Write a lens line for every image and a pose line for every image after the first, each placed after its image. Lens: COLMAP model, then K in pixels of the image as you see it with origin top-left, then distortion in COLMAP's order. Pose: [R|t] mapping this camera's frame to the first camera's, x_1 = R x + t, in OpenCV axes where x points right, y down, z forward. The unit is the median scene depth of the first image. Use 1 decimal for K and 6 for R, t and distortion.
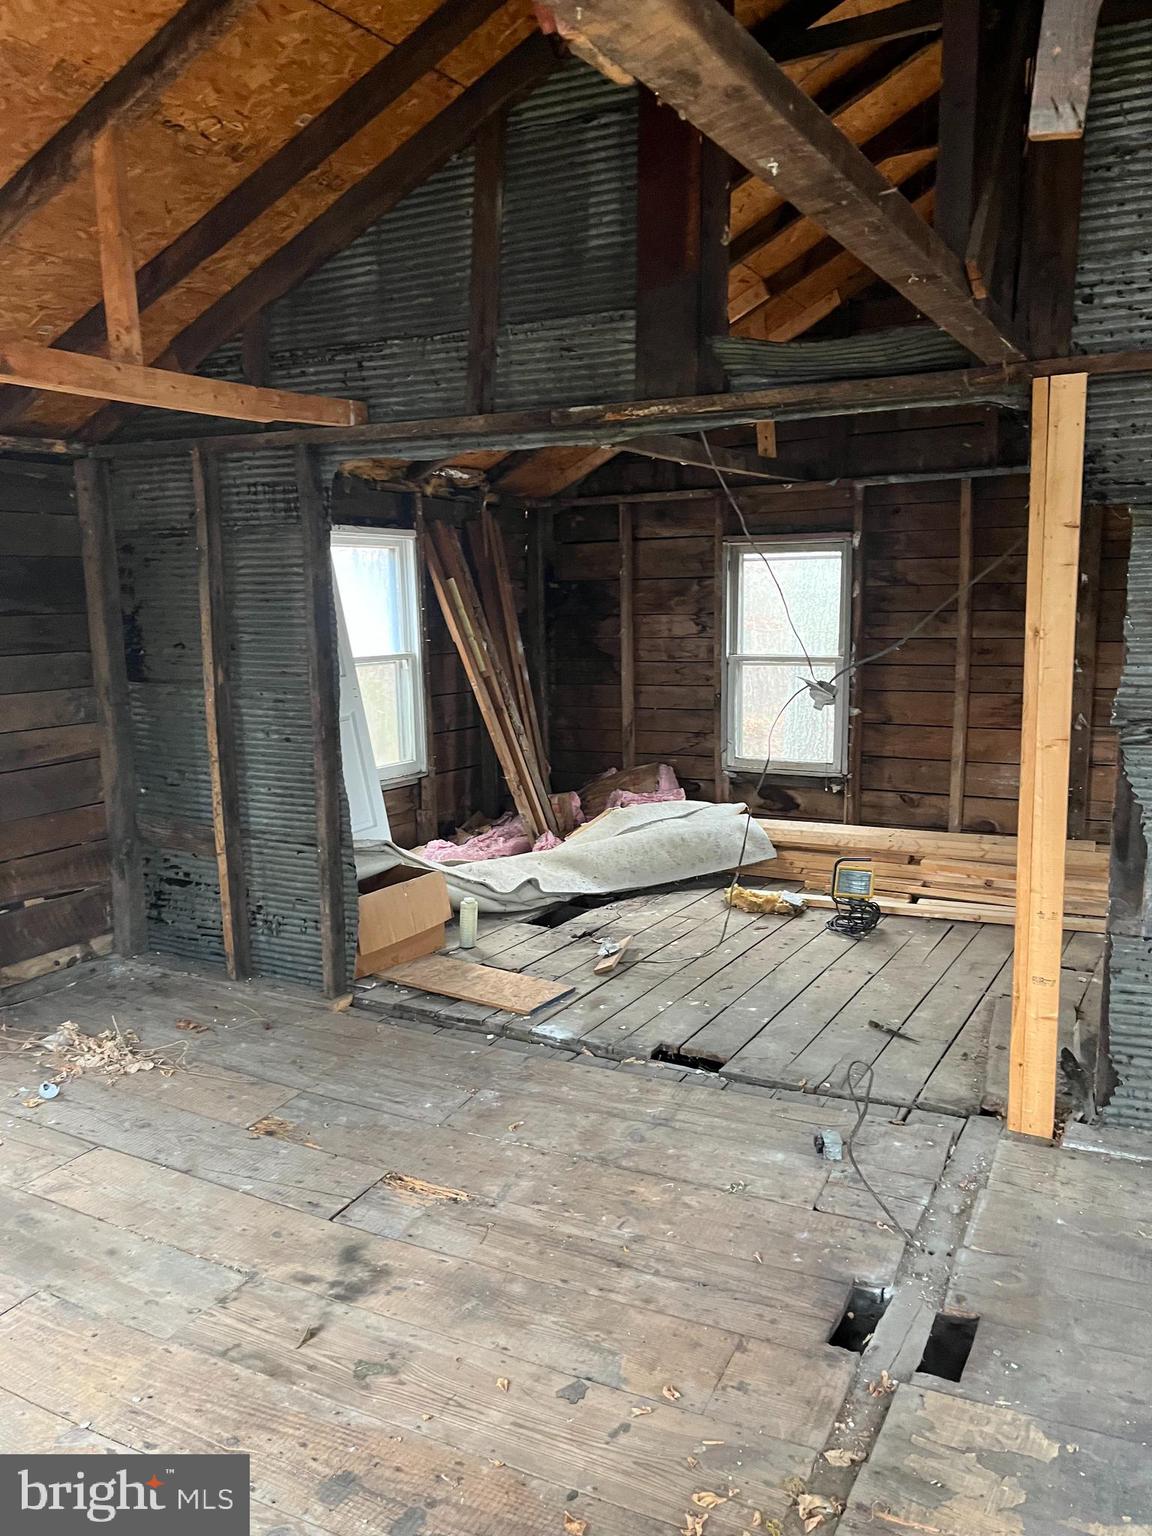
lens RADIAL K [[1123.9, 0, 579.7], [0, 1123.9, 764.8], [0, 0, 1]] dist [0.034617, -0.037176]
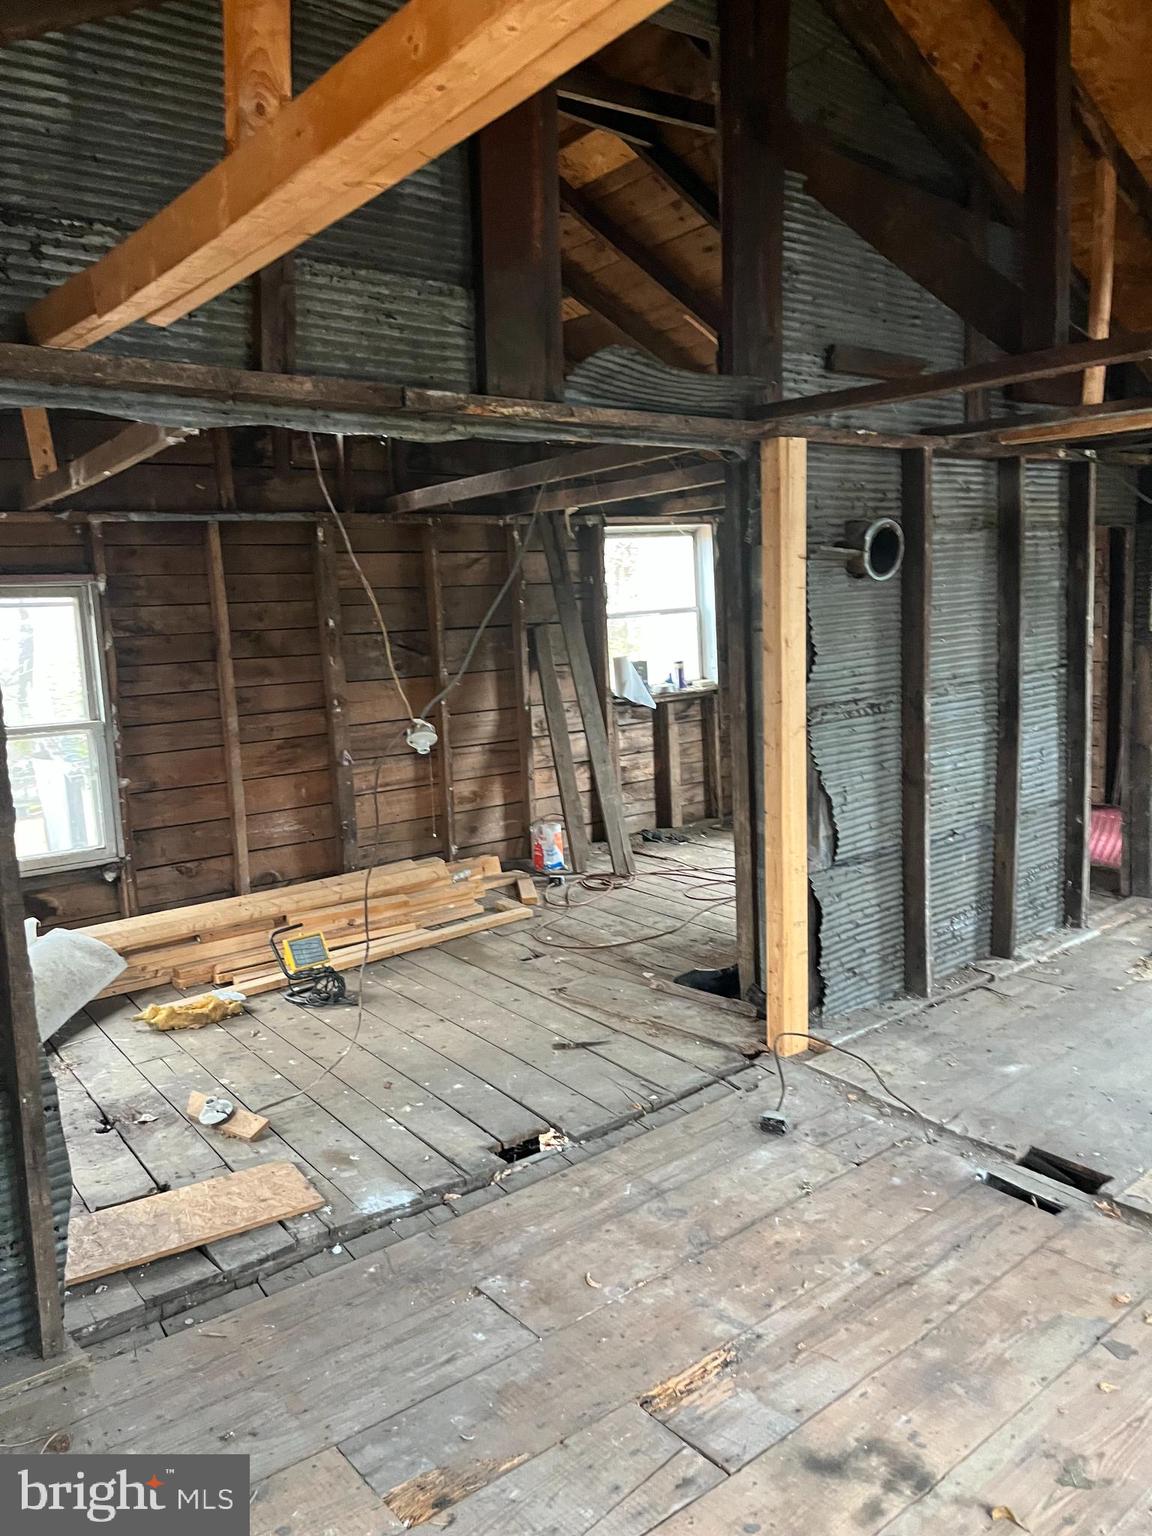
lens RADIAL K [[1123.9, 0, 577.5], [0, 1123.9, 767.7], [0, 0, 1]] dist [0.034617, -0.037176]
pose [[0.430726, -0.125923, 0.893655, -0.611794], [0.180261, 0.982268, 0.051527, -0.066002], [-0.884297, 0.138897, 0.445787, 0.507211]]
